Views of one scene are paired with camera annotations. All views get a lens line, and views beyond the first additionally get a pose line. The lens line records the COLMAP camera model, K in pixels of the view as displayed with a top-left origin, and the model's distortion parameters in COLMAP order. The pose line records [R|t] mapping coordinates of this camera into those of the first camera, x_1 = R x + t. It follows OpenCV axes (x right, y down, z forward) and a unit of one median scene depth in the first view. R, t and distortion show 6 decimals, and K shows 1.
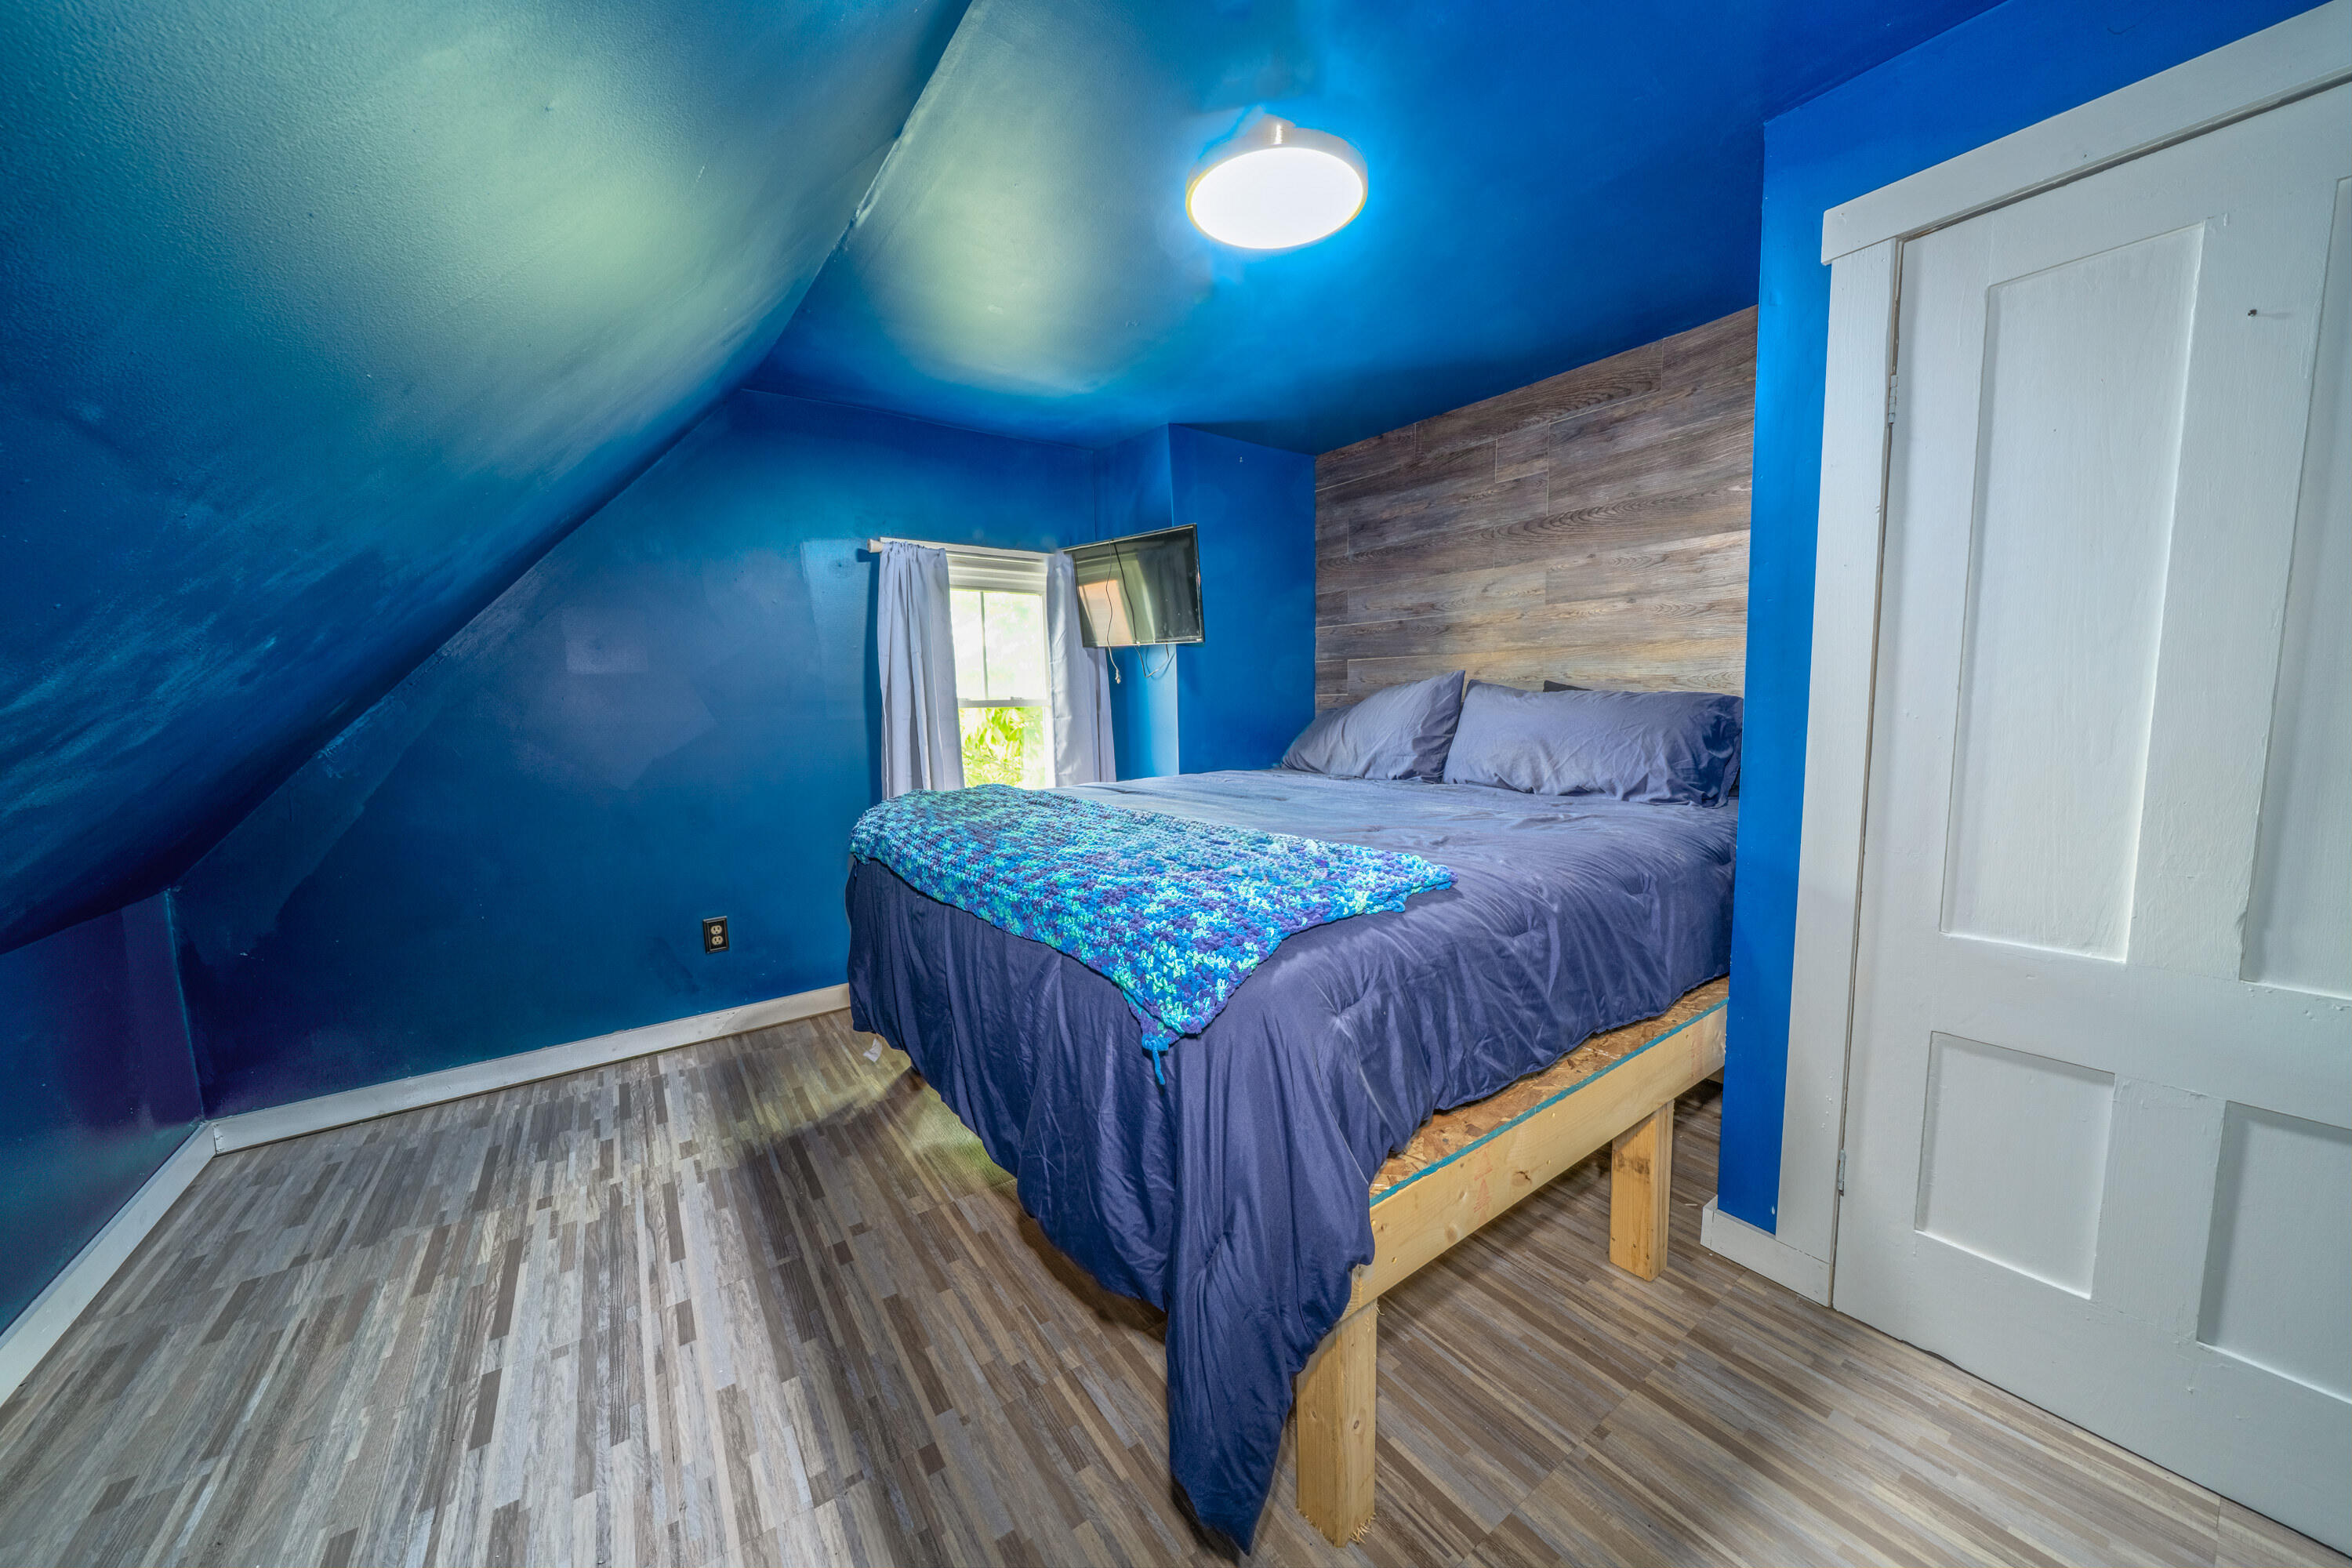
lens RADIAL K [[801.2, 0, 1176.0], [0, 801.2, 784.0], [0, 0, 1]] dist [-0.001673, -0.000036]
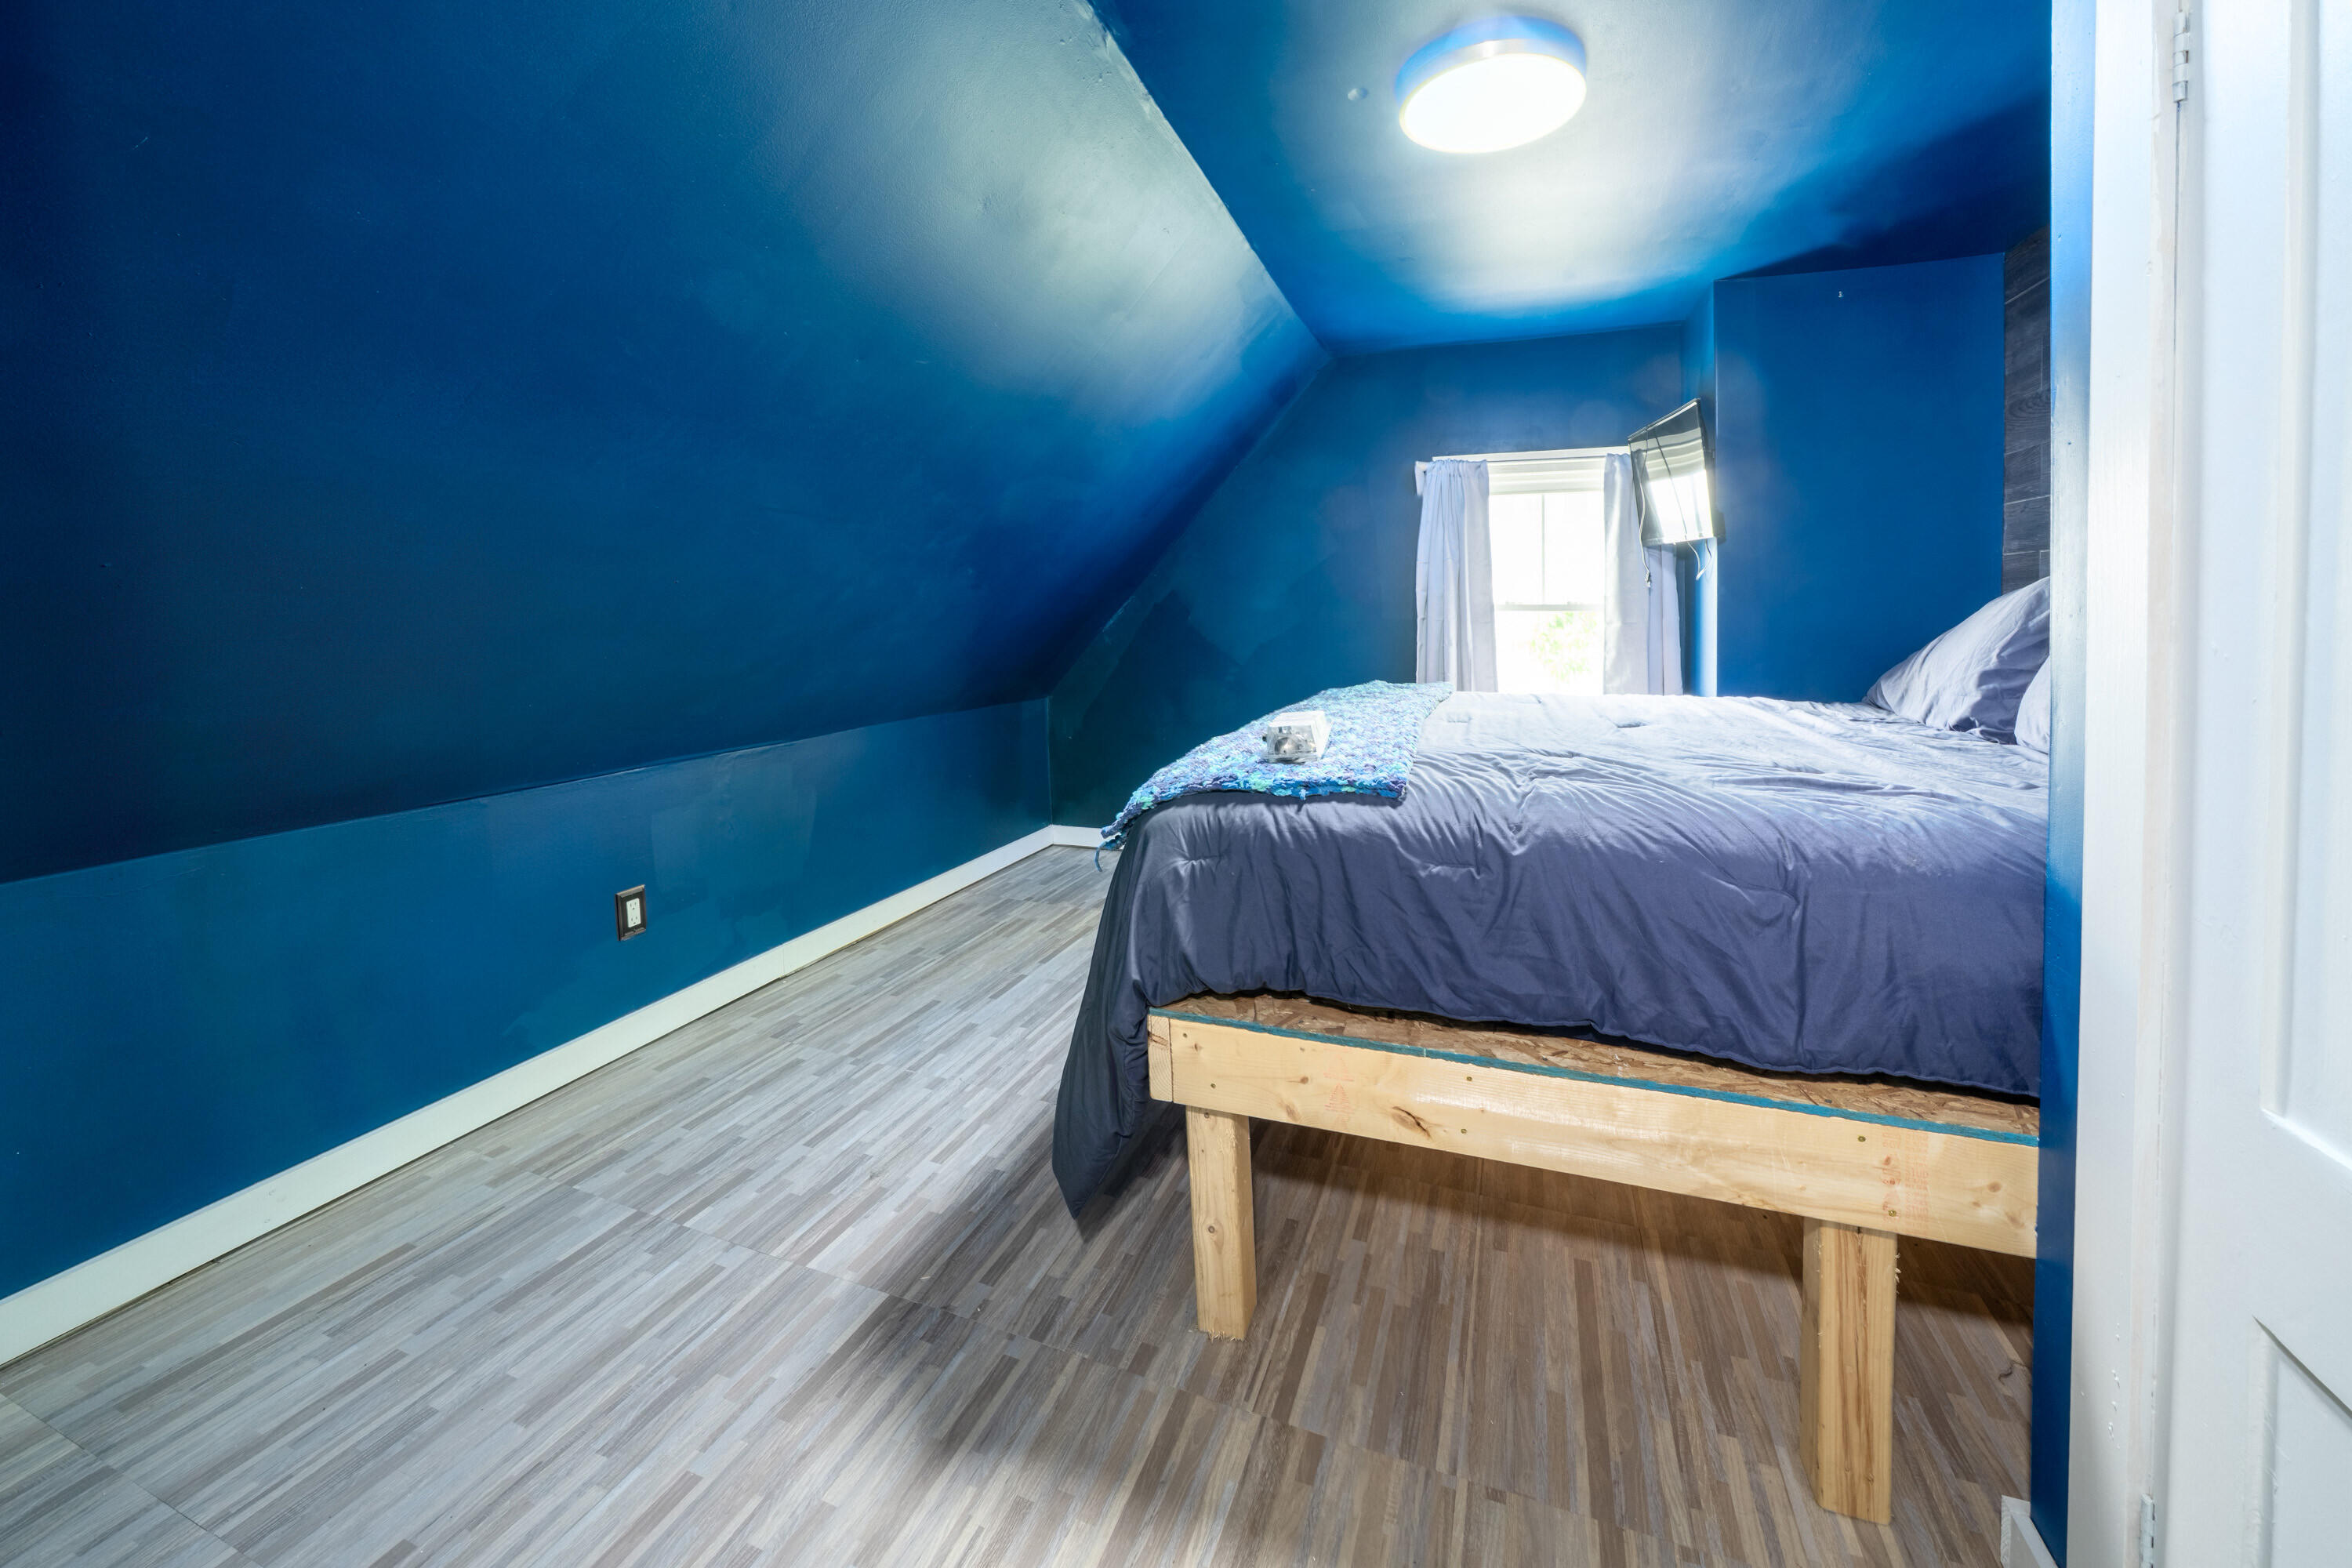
lens RADIAL K [[797.4, 0, 1179.2], [0, 797.4, 666.0], [0, 0, 1]] dist [0.000430, 0.000099]
pose [[0.606514, 0.075828, -0.791449, 0.411465], [-0.096847, 0.995075, 0.021120, -0.011021], [0.789153, 0.063840, 0.610870, 0.083446]]
